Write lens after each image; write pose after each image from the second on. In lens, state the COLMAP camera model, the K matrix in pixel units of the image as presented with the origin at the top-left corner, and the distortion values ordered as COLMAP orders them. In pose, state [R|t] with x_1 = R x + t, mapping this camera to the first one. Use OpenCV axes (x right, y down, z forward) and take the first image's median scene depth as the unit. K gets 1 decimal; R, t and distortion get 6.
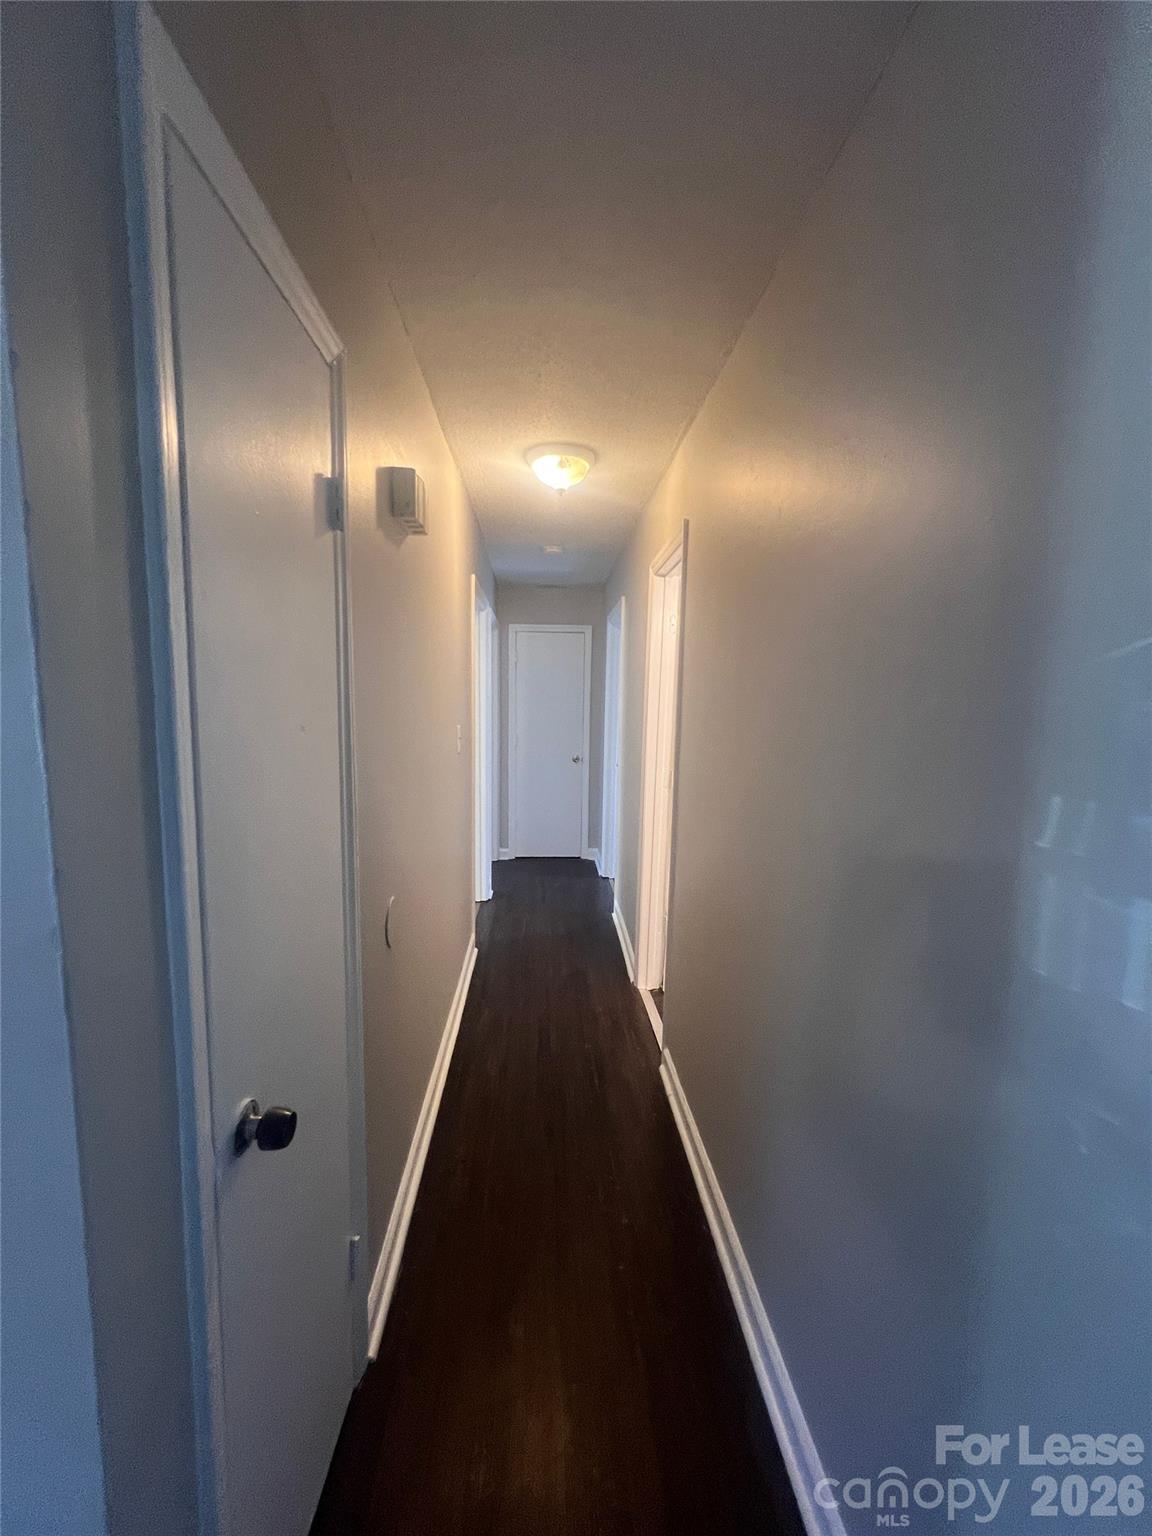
lens RADIAL K [[612.9, 0, 576.0], [0, 612.9, 768.0], [0, 0, 1]] dist [-0.001661, 0.000005]
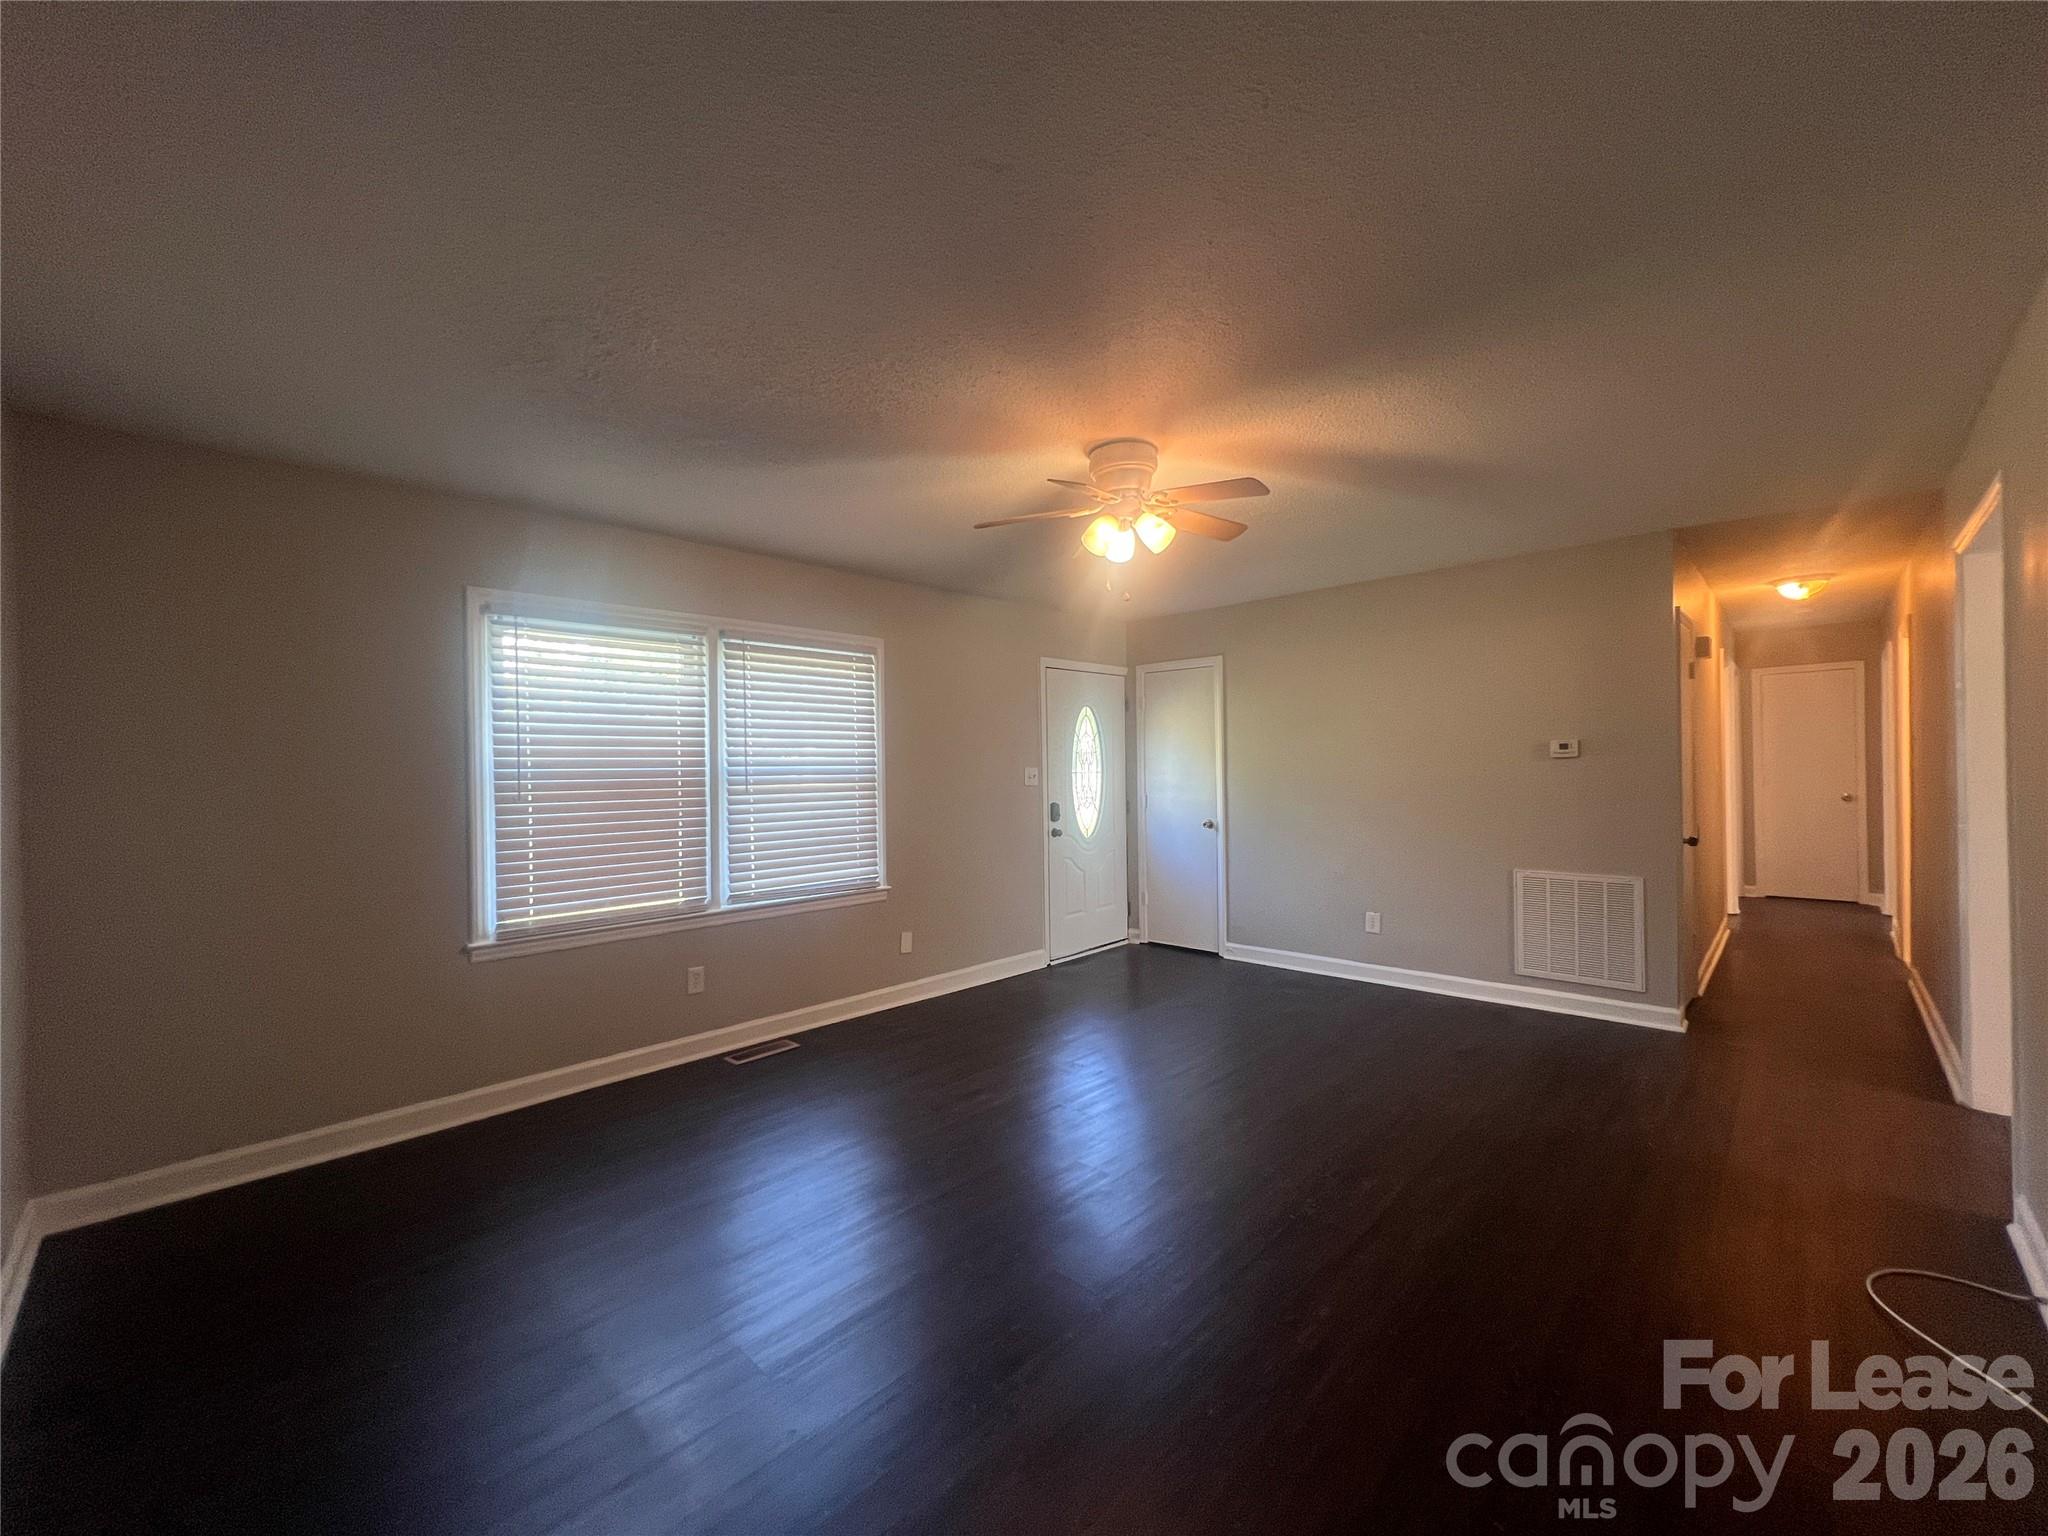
lens RADIAL K [[800.5, 0, 979.0], [0, 800.5, 767.0], [0, 0, 1]] dist [-0.000073, -0.010664]
pose [[0.646624, -0.031859, -0.762143, 0.067566], [-0.056067, 0.994440, -0.089139, 0.132649], [0.760745, 0.100370, 0.641243, -0.900561]]
